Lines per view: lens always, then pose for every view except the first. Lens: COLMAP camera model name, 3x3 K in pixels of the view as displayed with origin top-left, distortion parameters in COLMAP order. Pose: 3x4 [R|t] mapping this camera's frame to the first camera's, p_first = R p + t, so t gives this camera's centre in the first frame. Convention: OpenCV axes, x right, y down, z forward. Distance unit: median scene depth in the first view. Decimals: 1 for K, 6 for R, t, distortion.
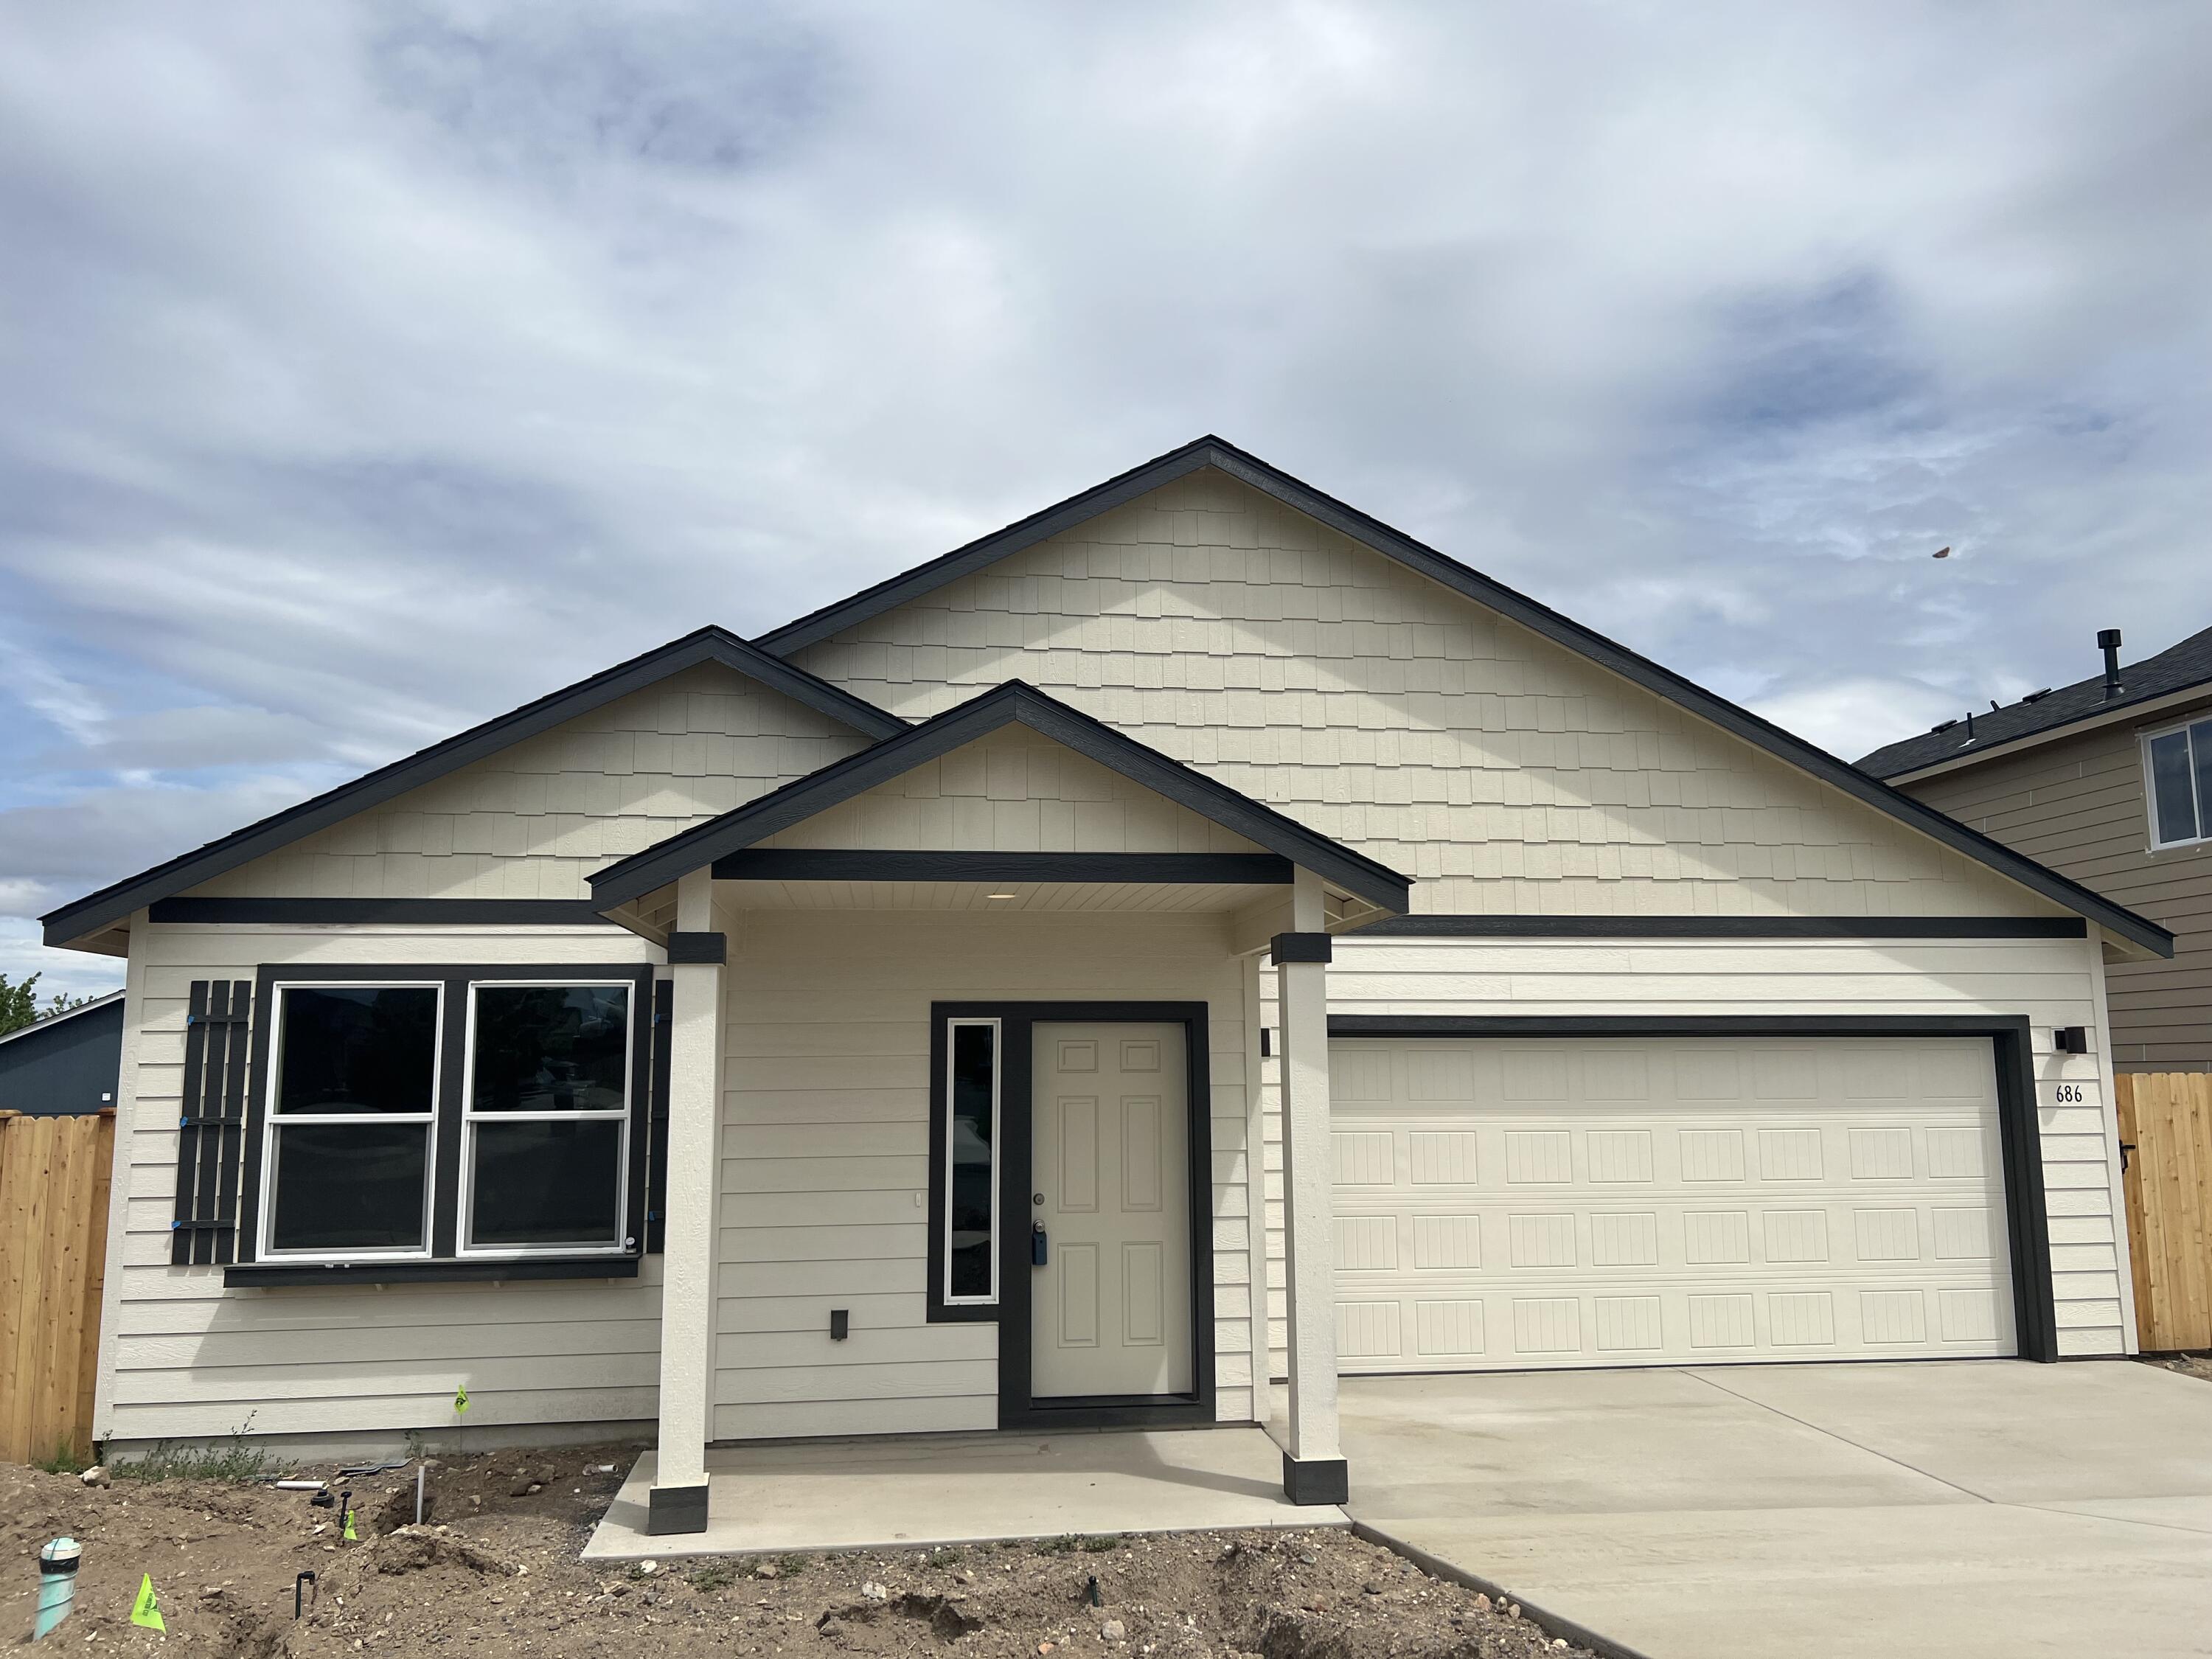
lens RADIAL K [[1655.7, 0, 1106.0], [0, 1655.7, 829.5], [0, 0, 1]] dist [0.091150, -0.102820]
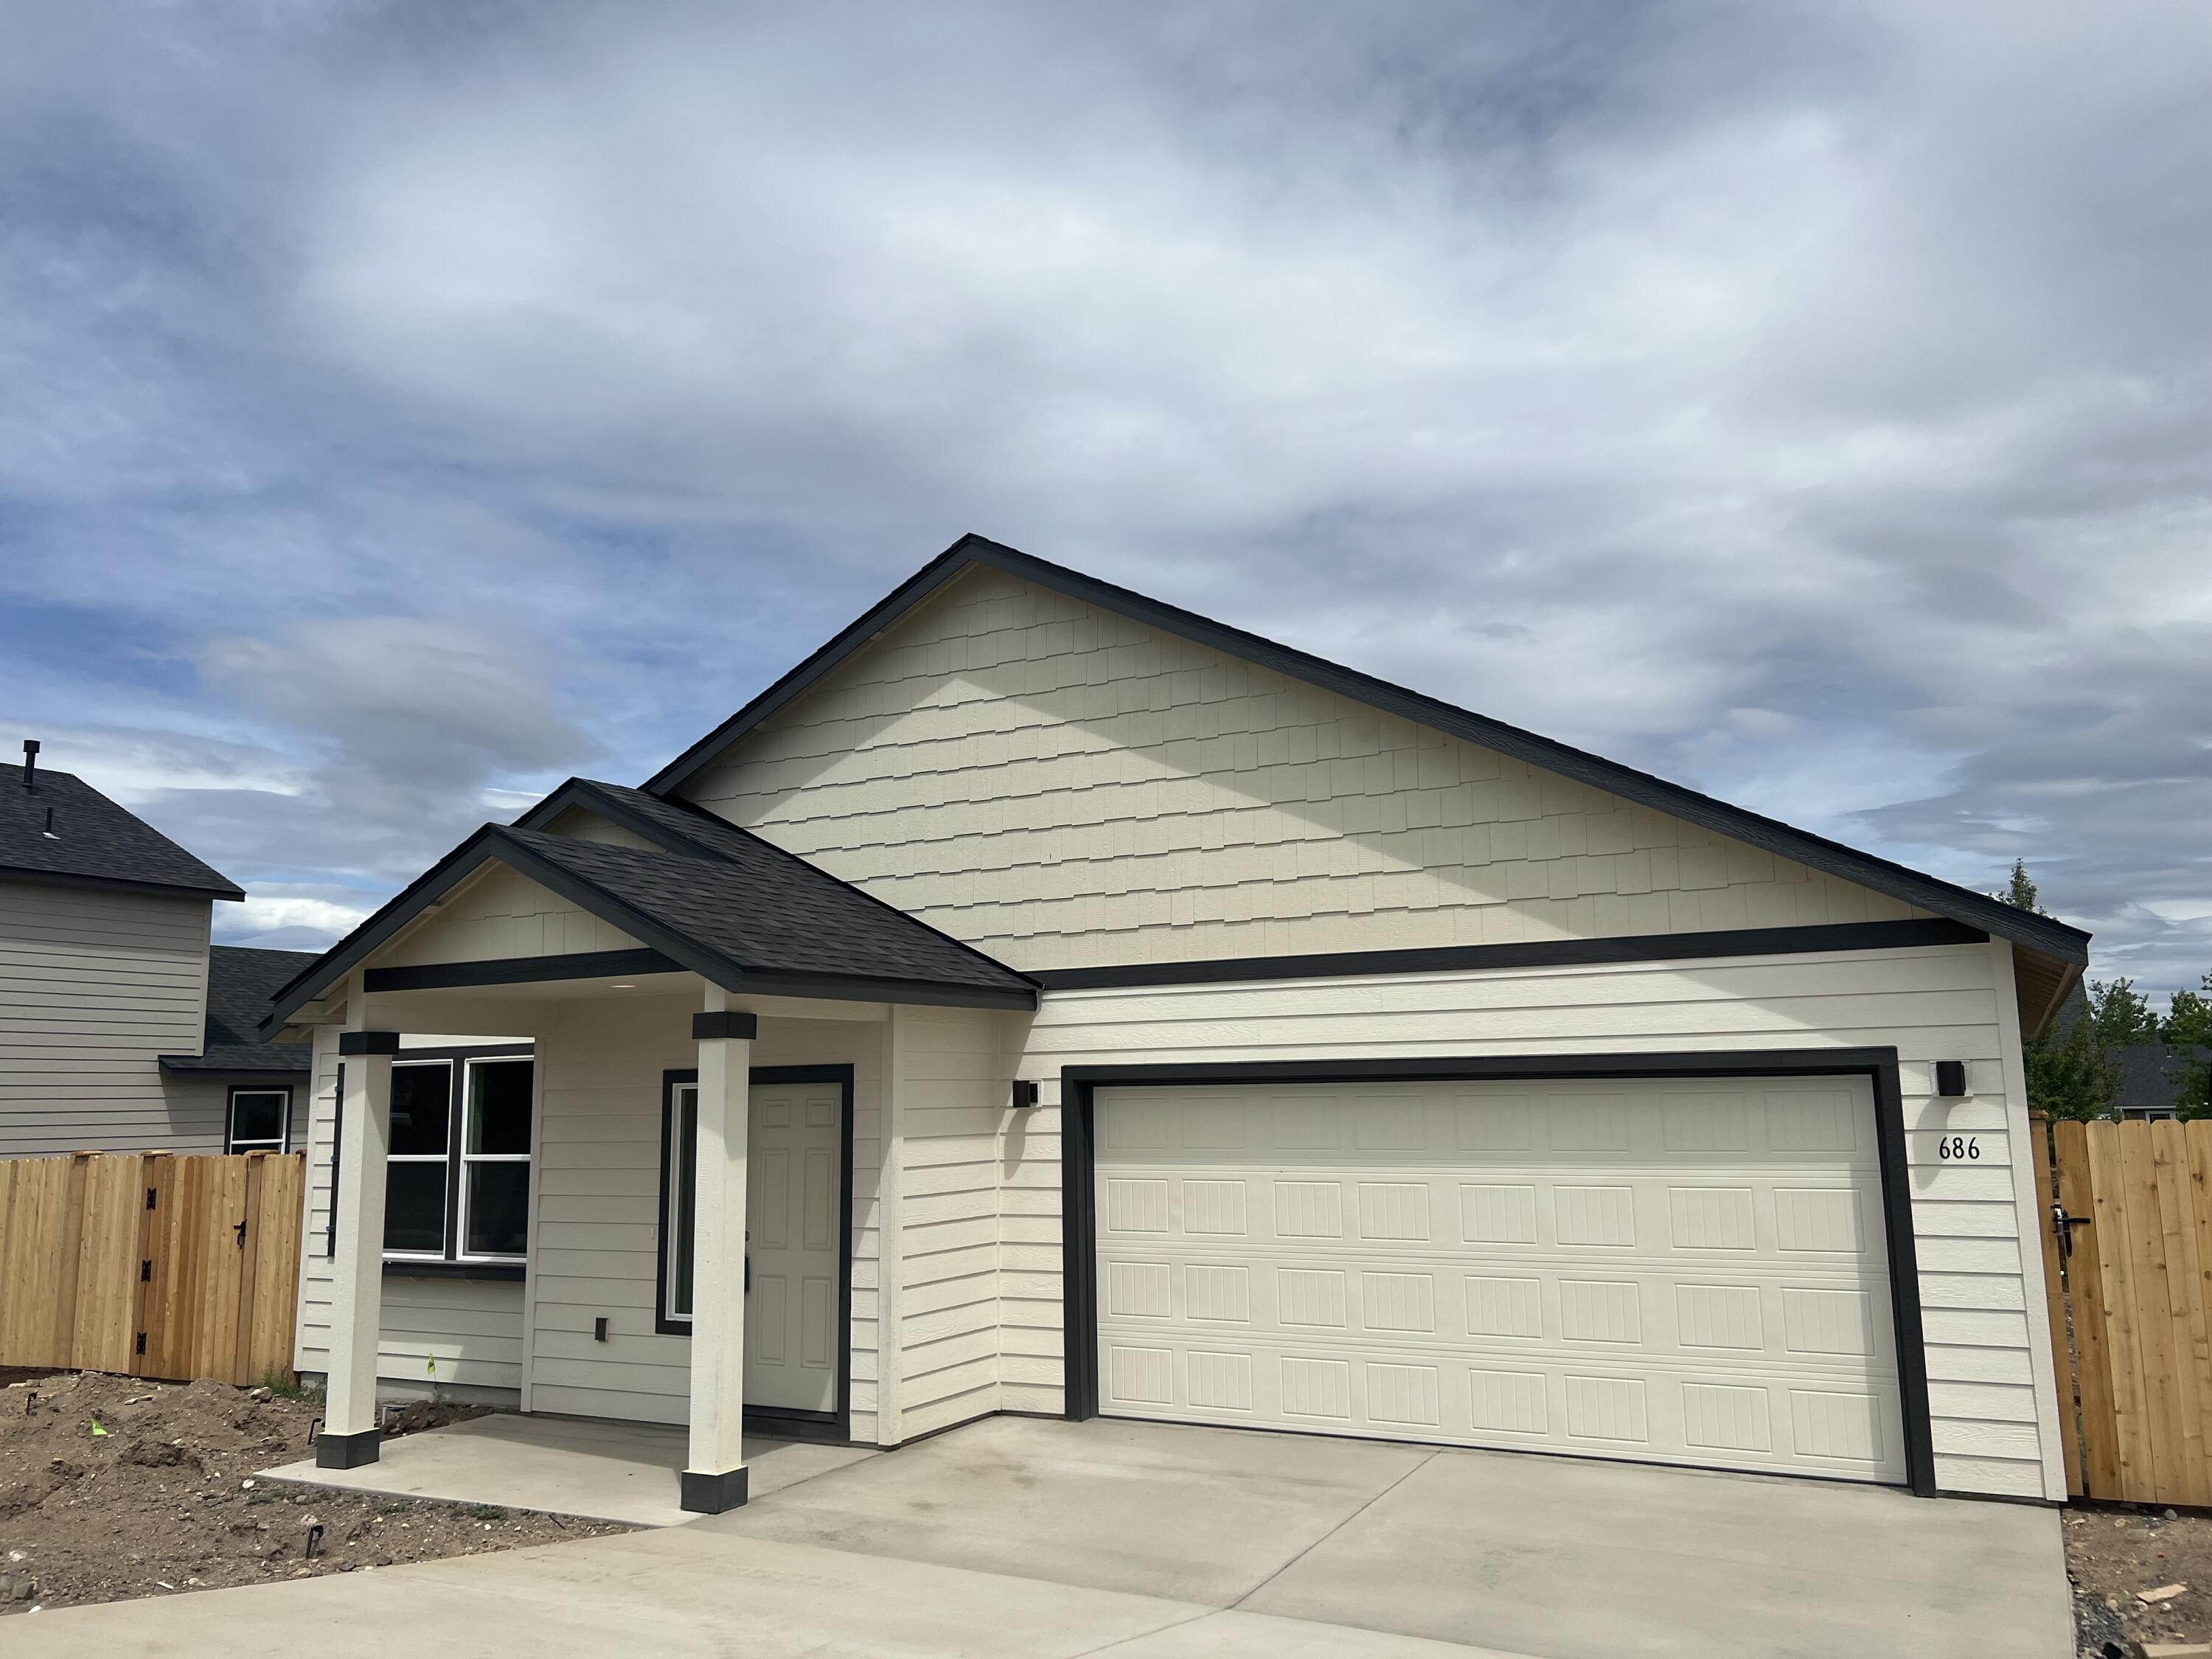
lens RADIAL K [[1655.7, 0, 1106.0], [0, 1655.7, 829.5], [0, 0, 1]] dist [0.091150, -0.102820]
pose [[0.811938, -0.099184, -0.575255, 0.726917], [0.095058, 0.994771, -0.037347, 0.004217], [0.575951, -0.024360, 0.817121, 0.157107]]
